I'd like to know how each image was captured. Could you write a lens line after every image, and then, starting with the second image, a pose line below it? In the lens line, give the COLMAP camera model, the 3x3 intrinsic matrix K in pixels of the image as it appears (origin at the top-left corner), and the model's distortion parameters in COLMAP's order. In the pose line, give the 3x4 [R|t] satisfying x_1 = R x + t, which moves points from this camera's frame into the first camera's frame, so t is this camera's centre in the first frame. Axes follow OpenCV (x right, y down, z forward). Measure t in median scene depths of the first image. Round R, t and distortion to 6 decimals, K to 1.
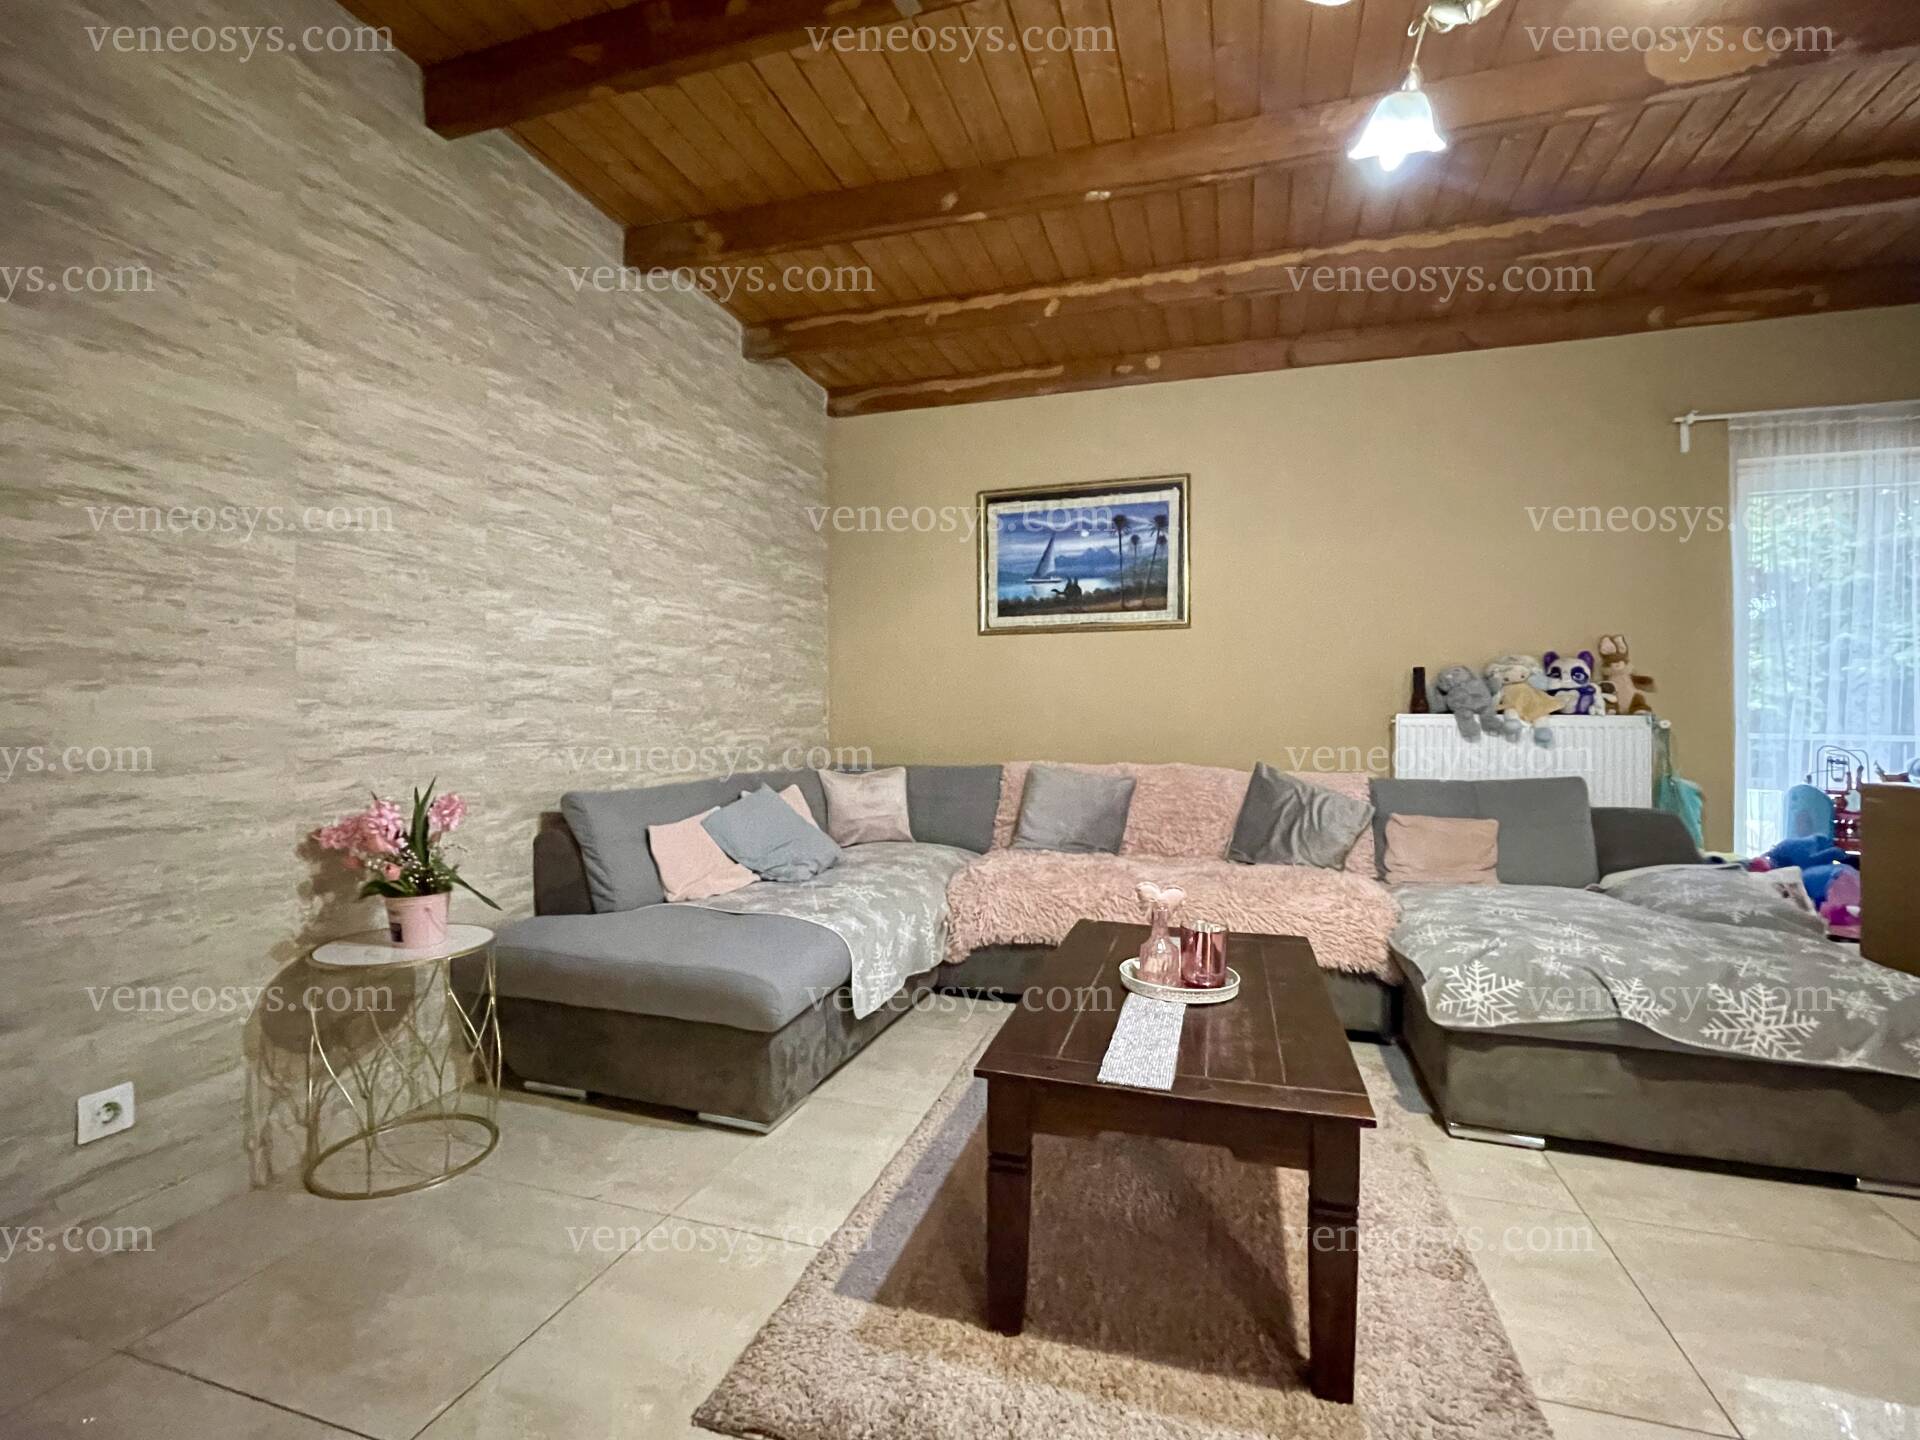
lens RADIAL K [[873.2, 0, 964.1], [0, 873.2, 718.2], [0, 0, 1]] dist [-0.000431, 0.001346]
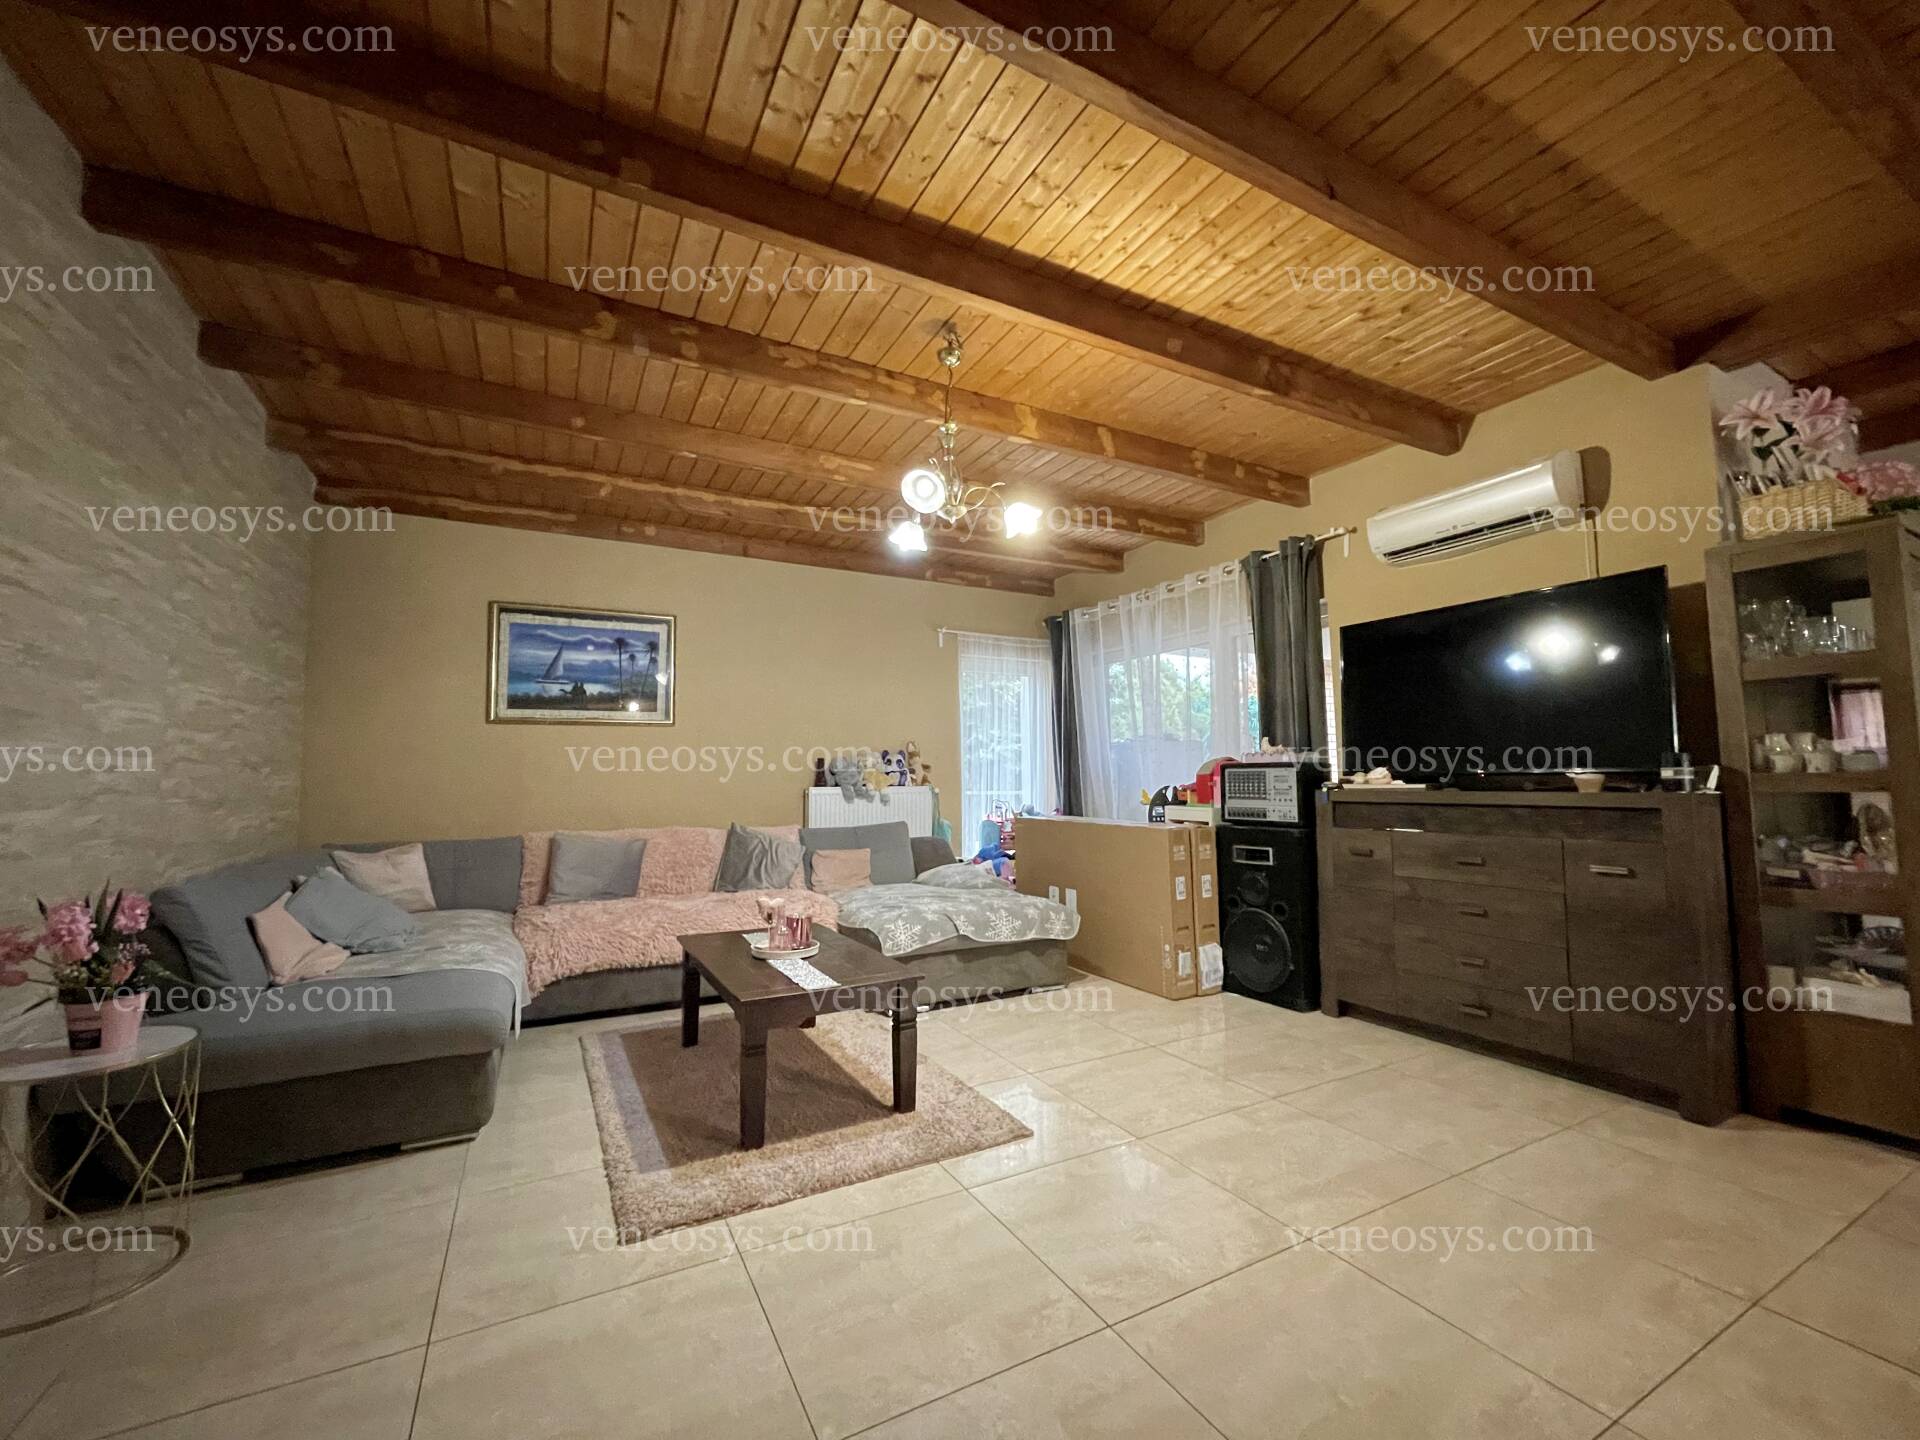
lens RADIAL K [[778.2, 0, 949.6], [0, 778.2, 716.5], [0, 0, 1]] dist [-0.000250, -0.000405]
pose [[0.703772, 0.045889, 0.708943, -0.355037], [0.012875, 0.996924, -0.077311, -0.021653], [-0.710310, 0.063537, 0.701016, -0.192593]]
